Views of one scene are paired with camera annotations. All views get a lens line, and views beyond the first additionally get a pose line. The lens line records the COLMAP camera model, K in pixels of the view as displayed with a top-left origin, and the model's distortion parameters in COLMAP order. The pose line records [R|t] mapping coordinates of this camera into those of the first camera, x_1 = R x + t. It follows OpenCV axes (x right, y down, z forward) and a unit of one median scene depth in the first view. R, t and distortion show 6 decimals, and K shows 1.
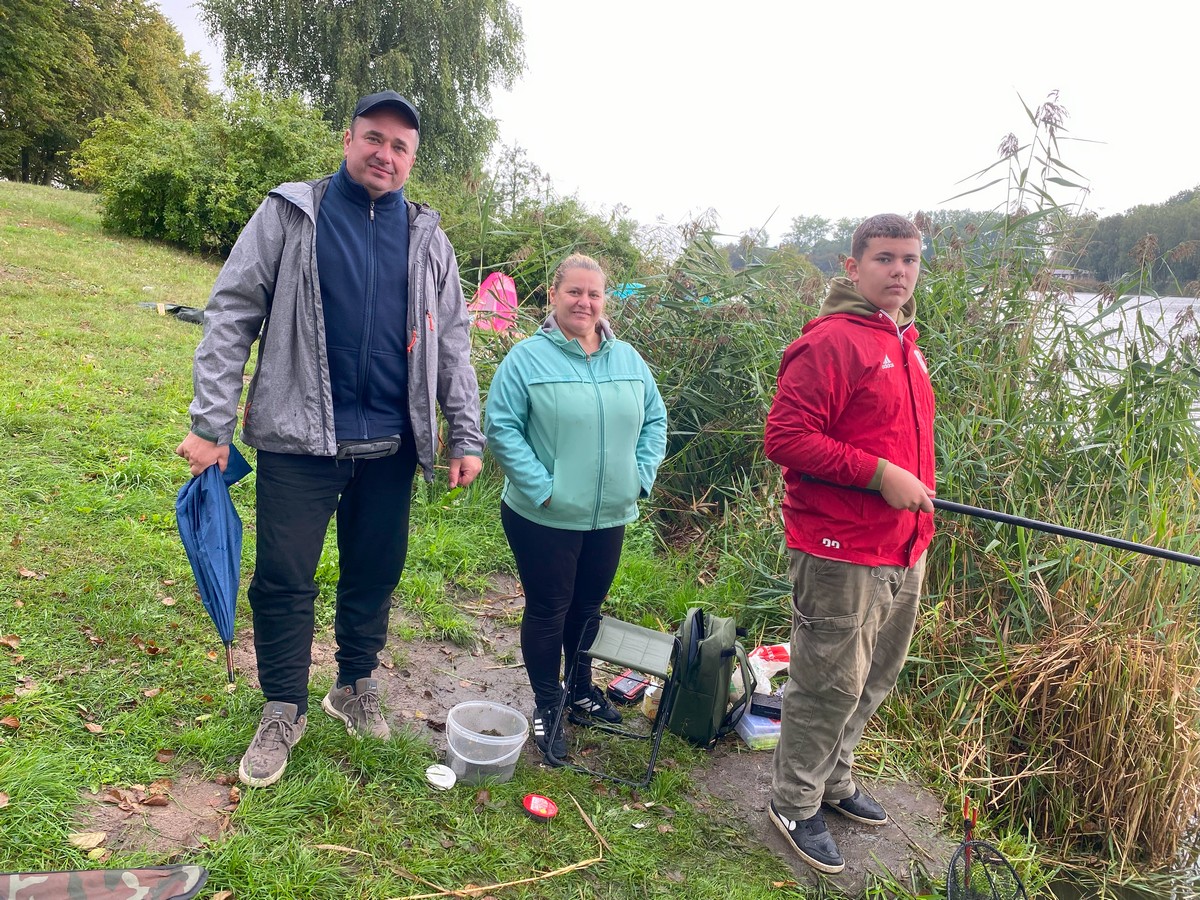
lens RADIAL K [[906.3, 0, 600.0], [0, 906.3, 450.0], [0, 0, 1]] dist [-0.001297, 0.000372]
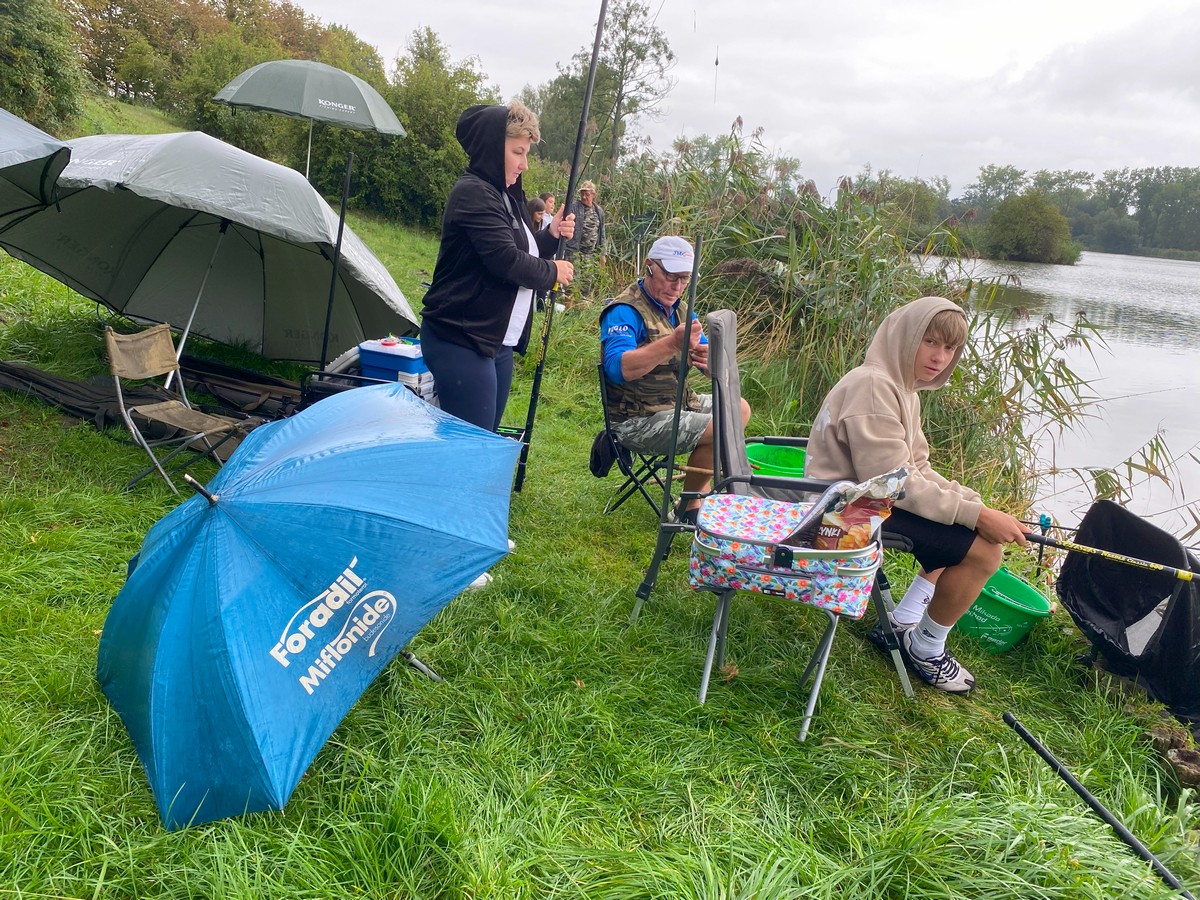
lens RADIAL K [[906.3, 0, 600.0], [0, 906.3, 450.0], [0, 0, 1]] dist [-0.001297, 0.000372]
pose [[0.985525, 0.095732, -0.139911, 0.001047], [-0.087018, 0.993942, 0.067142, -0.013972], [0.145491, -0.053996, 0.987885, 0.078025]]
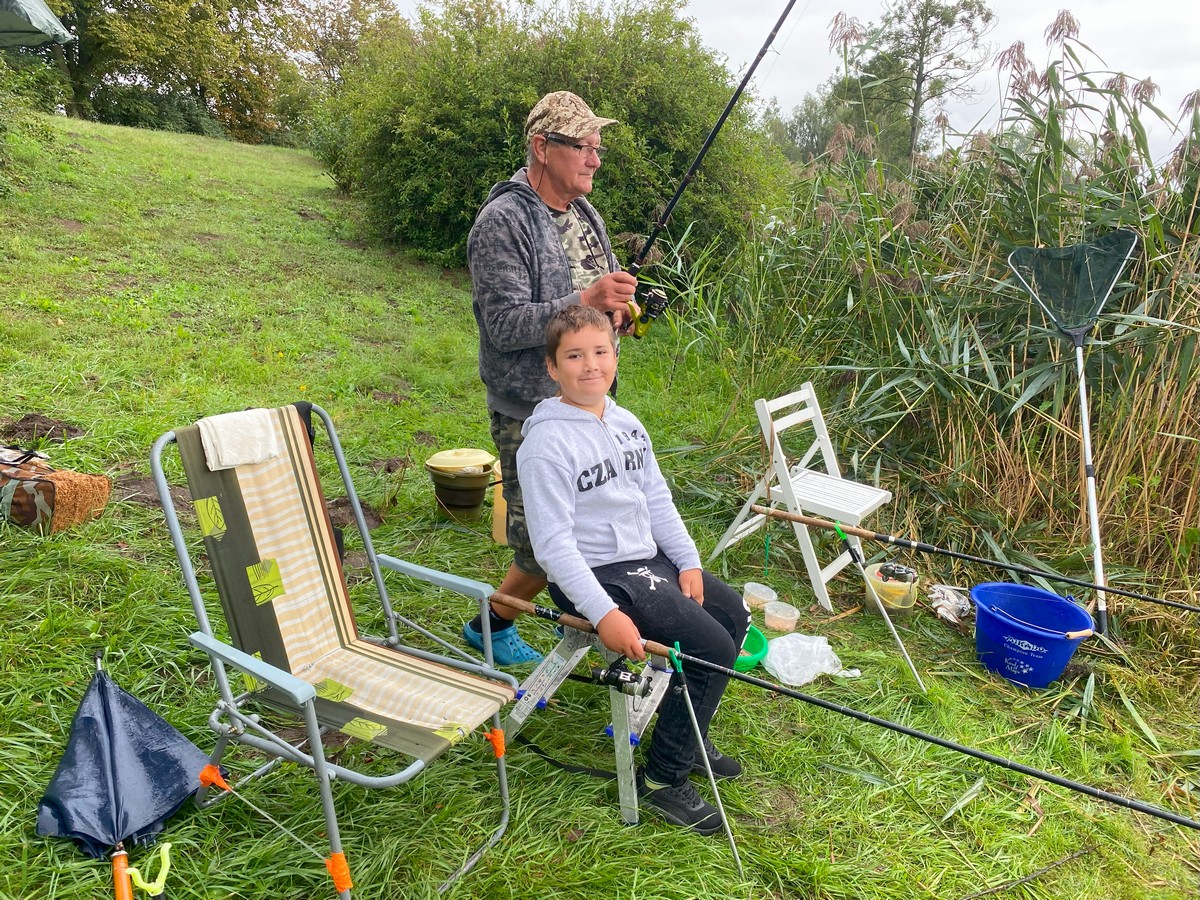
lens RADIAL K [[906.3, 0, 600.0], [0, 906.3, 450.0], [0, 0, 1]] dist [-0.001297, 0.000372]
pose [[0.893836, 0.075664, -0.441965, -0.003339], [-0.052145, 0.996513, 0.065143, -0.018862], [0.445352, -0.035181, 0.894664, 0.101651]]
